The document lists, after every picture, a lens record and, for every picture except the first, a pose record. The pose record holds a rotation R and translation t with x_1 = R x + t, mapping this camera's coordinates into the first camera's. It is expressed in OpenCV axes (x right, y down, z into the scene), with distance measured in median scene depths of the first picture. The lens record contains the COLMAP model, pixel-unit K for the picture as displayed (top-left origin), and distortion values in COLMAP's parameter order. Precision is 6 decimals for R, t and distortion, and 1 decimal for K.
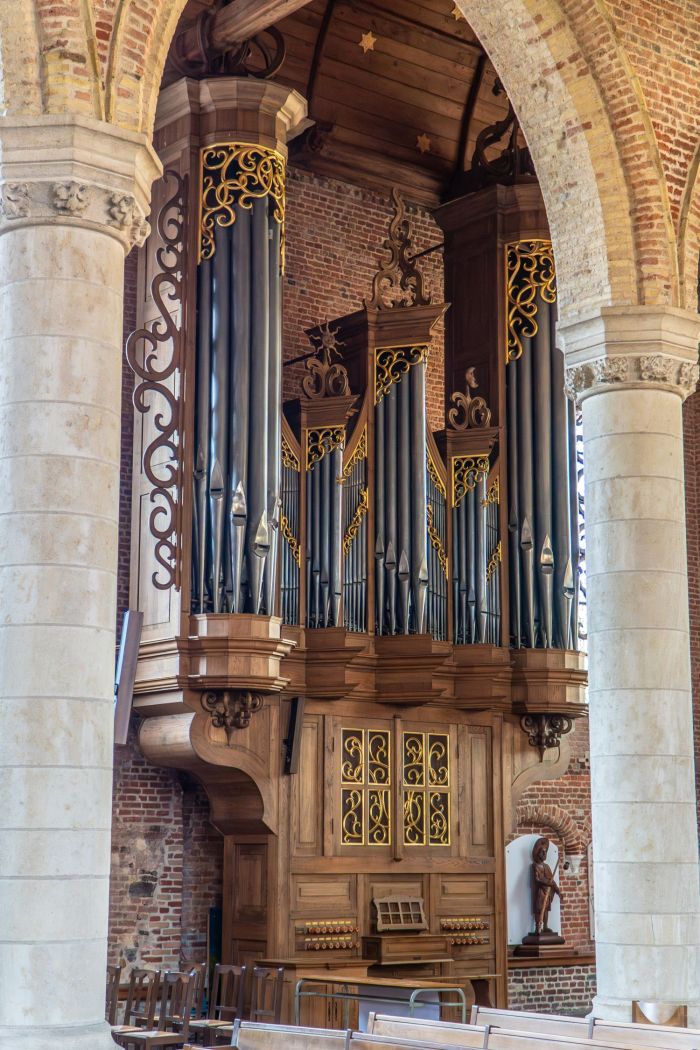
lens RADIAL K [[1716.2, 0, 306.9], [0, 1716.2, 523.3], [0, 0, 1]] dist [0.090390, -0.105498]
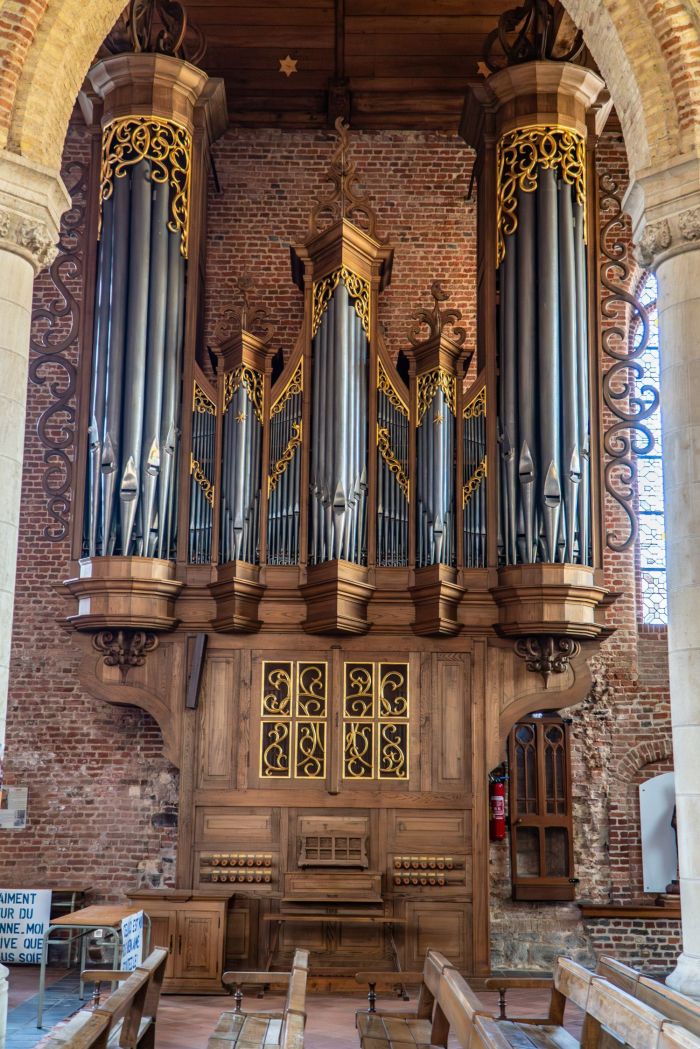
lens RADIAL K [[1331.2, 0, 330.7], [0, 1331.2, 524.1], [0, 0, 1]] dist [0.077326, 0.029521]
pose [[0.791054, -0.114664, -0.600905, 0.520652], [0.105829, 0.993117, -0.050188, 0.081675], [0.602523, -0.023891, 0.797744, 0.399762]]
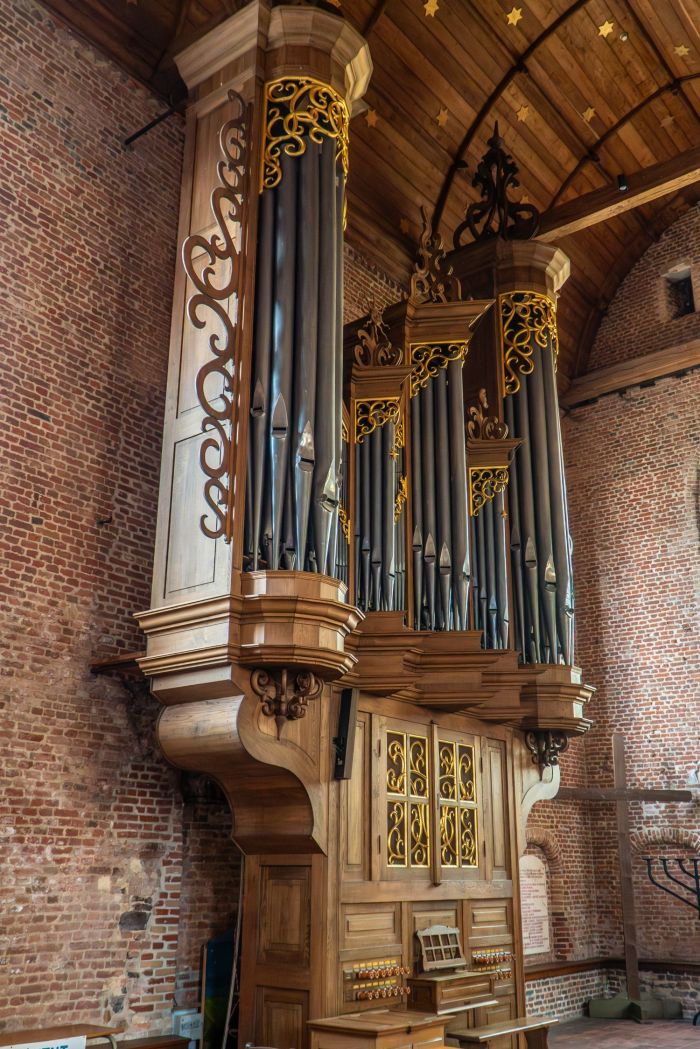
lens RADIAL K [[960.1, 0, 344.4], [0, 960.1, 559.9], [0, 0, 1]] dist [-0.009530, 0.011336]
pose [[0.973913, 0.071547, 0.215348, -0.110337], [-0.044814, 0.990946, -0.126558, 0.094882], [-0.222453, 0.113606, 0.968302, 0.515392]]
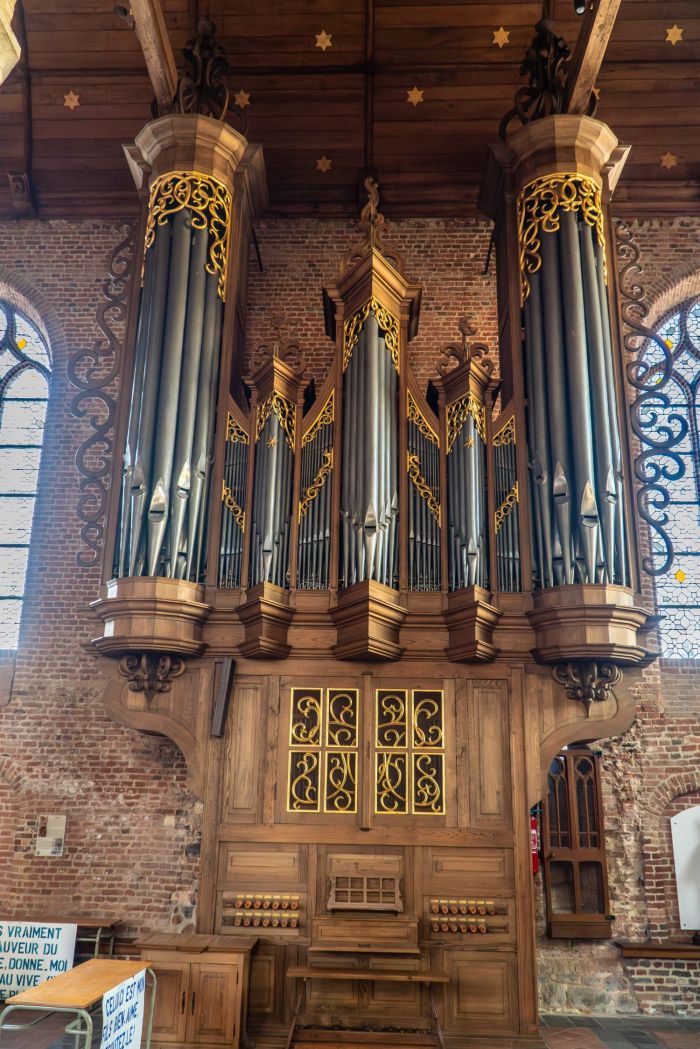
lens RADIAL K [[879.3, 0, 331.9], [0, 879.3, 531.4], [0, 0, 1]] dist [-0.010204, 0.014821]
pose [[0.768141, -0.179958, -0.614471, 0.353096], [0.103118, 0.981932, -0.158668, 0.111867], [0.631922, 0.058517, 0.772820, 0.617430]]
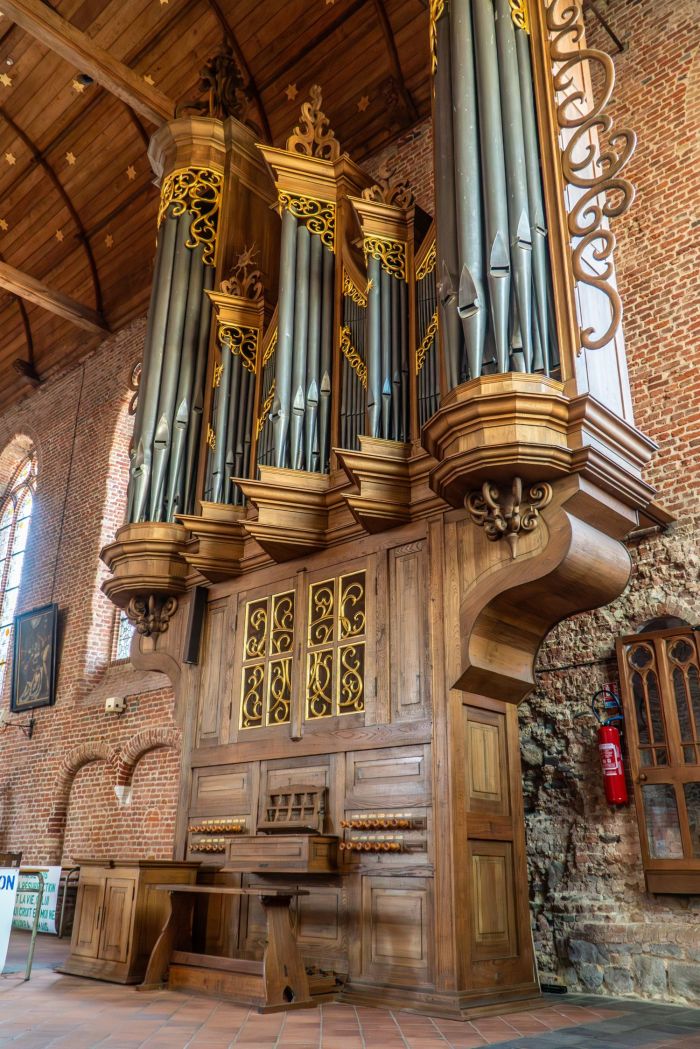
lens RADIAL K [[847.0, 0, 350.0], [0, 847.0, 524.5], [0, 0, 1]] dist [-0.005848, 0.005859]
pose [[0.163639, -0.372923, -0.913318, 0.450524], [0.174172, 0.922176, -0.345334, 0.242447], [0.971023, -0.102564, 0.215857, 0.947216]]
